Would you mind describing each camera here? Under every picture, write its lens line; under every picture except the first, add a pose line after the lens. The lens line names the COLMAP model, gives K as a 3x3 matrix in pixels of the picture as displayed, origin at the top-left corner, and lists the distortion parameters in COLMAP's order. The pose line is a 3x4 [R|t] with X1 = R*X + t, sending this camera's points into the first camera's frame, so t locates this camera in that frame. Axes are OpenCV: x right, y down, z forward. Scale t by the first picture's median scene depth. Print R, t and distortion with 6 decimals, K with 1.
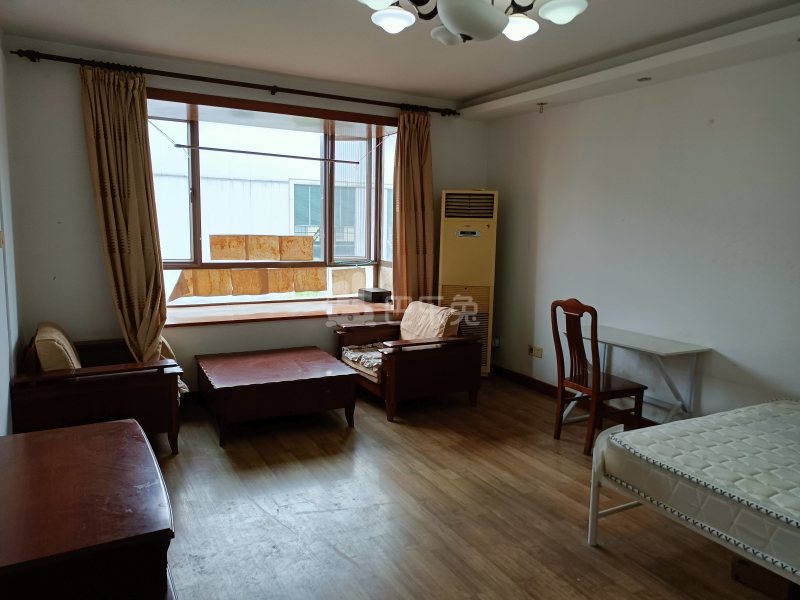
lens RADIAL K [[587.1, 0, 403.2], [0, 587.1, 296.3], [0, 0, 1]] dist [0.016042, -0.008393]
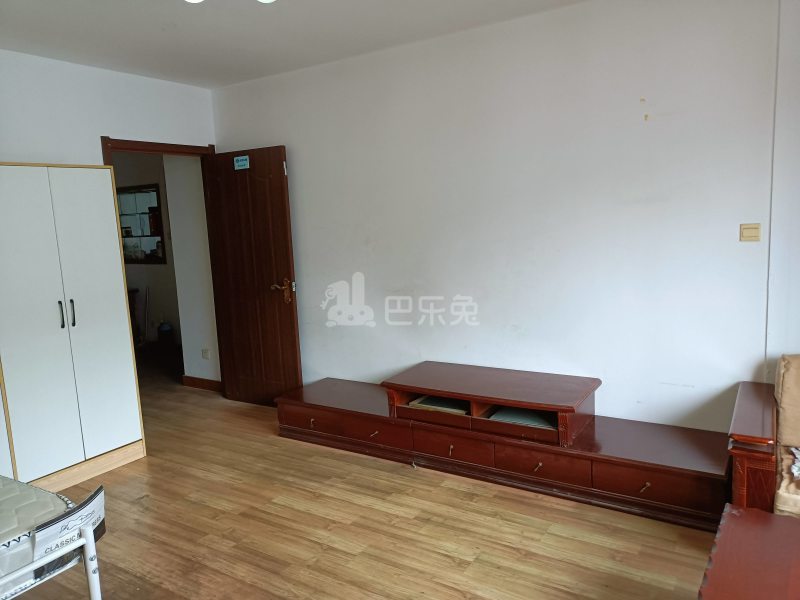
lens RADIAL K [[587.1, 0, 399.7], [0, 587.1, 297.8], [0, 0, 1]] dist [0.016042, -0.008393]
pose [[-0.878083, 0.088651, -0.470225, 0.198265], [-0.028576, 0.971220, 0.236464, -0.150870], [0.477655, 0.221072, -0.850278, 1.162245]]
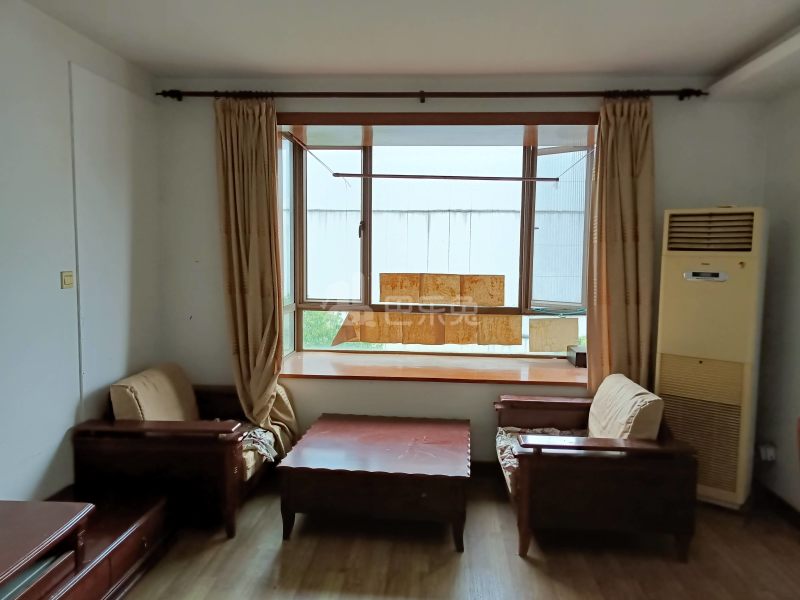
lens RADIAL K [[587.1, 0, 400.8], [0, 587.1, 296.6], [0, 0, 1]] dist [0.016042, -0.008393]
pose [[0.836955, 0.033849, -0.546223, 0.228460], [-0.063674, 0.997330, -0.035761, -0.051057], [0.543554, 0.064711, 0.836876, 0.363769]]
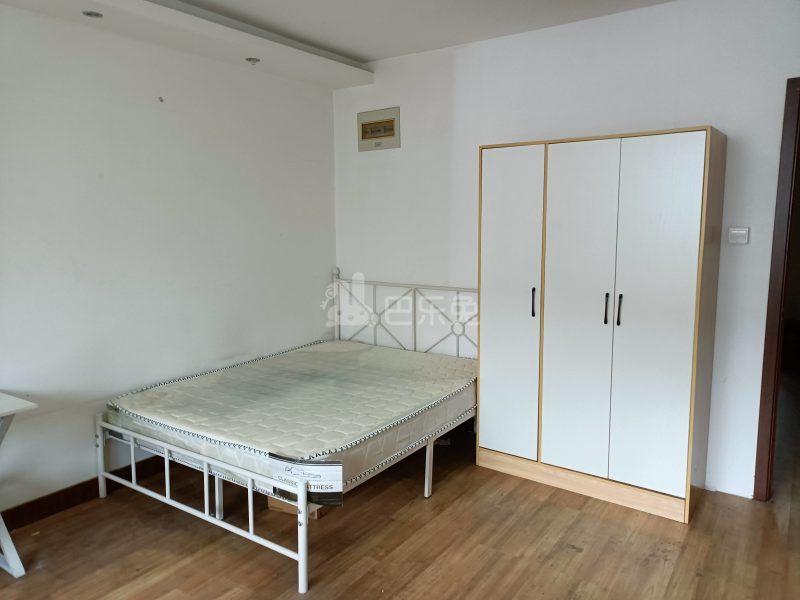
lens RADIAL K [[587.1, 0, 400.3], [0, 587.1, 295.6], [0, 0, 1]] dist [0.016042, -0.008393]
pose [[-0.439811, -0.138558, 0.887338, -0.298200], [0.103101, 0.973705, 0.203146, -0.108075], [-0.892153, 0.180831, -0.413961, 0.762107]]
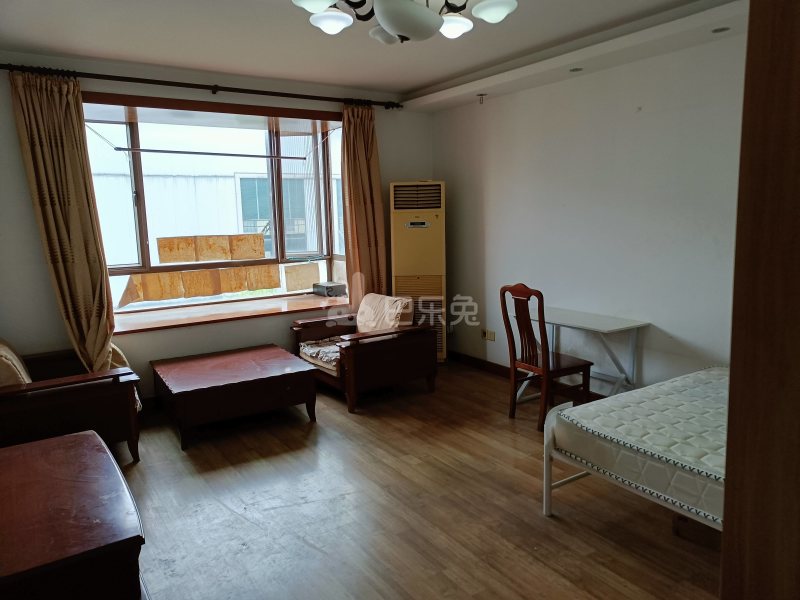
lens RADIAL K [[587.1, 0, 405.6], [0, 587.1, 295.6], [0, 0, 1]] dist [0.016042, -0.008393]
pose [[0.995225, -0.056868, 0.079330, 0.002372], [0.055332, 0.998238, 0.021421, -0.007717], [-0.080409, -0.016929, 0.996618, -0.022430]]
